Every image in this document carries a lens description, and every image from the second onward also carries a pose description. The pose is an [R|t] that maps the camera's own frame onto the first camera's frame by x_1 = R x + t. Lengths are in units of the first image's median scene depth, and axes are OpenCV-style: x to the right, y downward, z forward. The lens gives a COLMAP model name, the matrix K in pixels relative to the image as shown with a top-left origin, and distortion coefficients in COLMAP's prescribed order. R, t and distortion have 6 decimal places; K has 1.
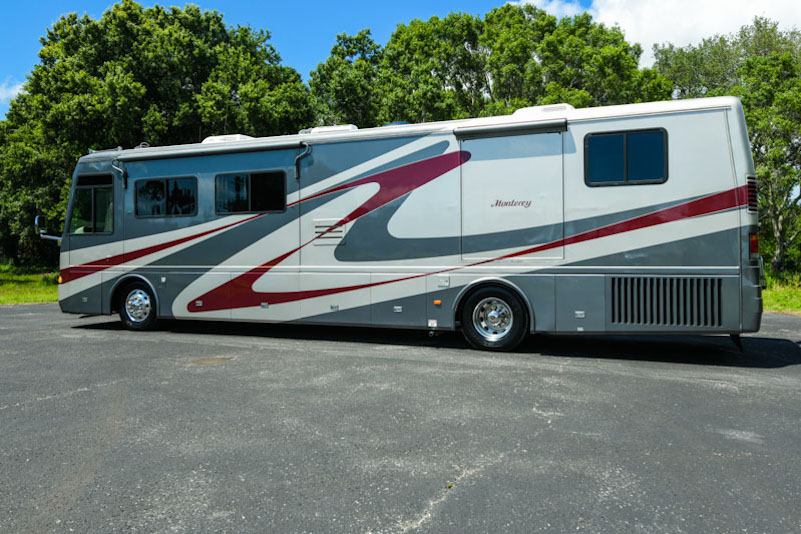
lens RADIAL K [[629.3, 0, 417.2], [0, 629.3, 252.9], [0, 0, 1]] dist [-0.002538, -0.000925]
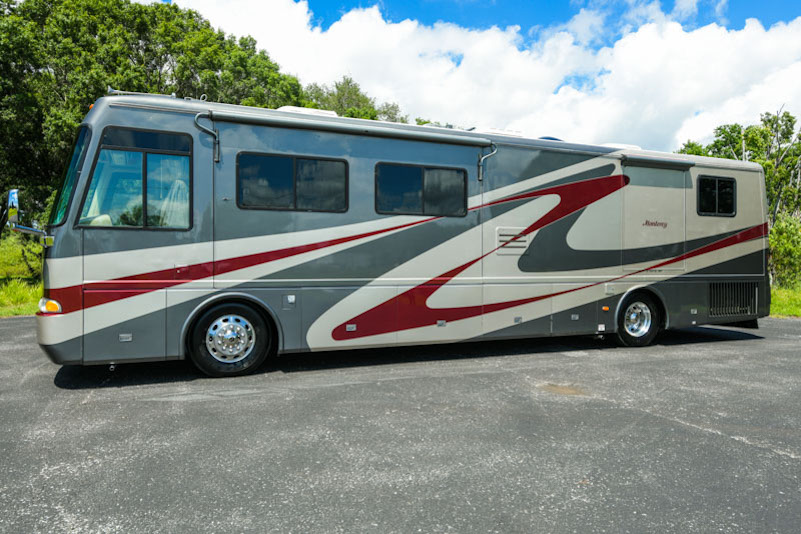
lens RADIAL K [[563.1, 0, 382.5], [0, 563.1, 271.0], [0, 0, 1]] dist [-0.001220, -0.001400]
pose [[0.705276, -0.004406, 0.708919, -0.865554], [-0.009779, 0.999825, 0.015942, 0.000173], [-0.708865, -0.018176, 0.705110, 0.528072]]
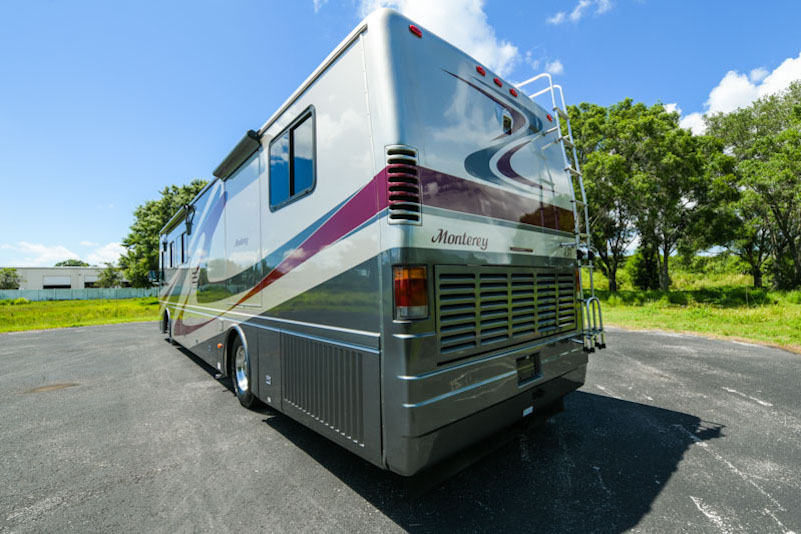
lens RADIAL K [[338.2, 0, 400.5], [0, 338.2, 267.0], [0, 0, 1]] dist [-0.042830, -0.000015]
pose [[0.888506, -0.043212, -0.456825, 0.497305], [0.025185, 0.998648, -0.045480, -0.013631], [0.458172, 0.028904, 0.888393, 0.590983]]
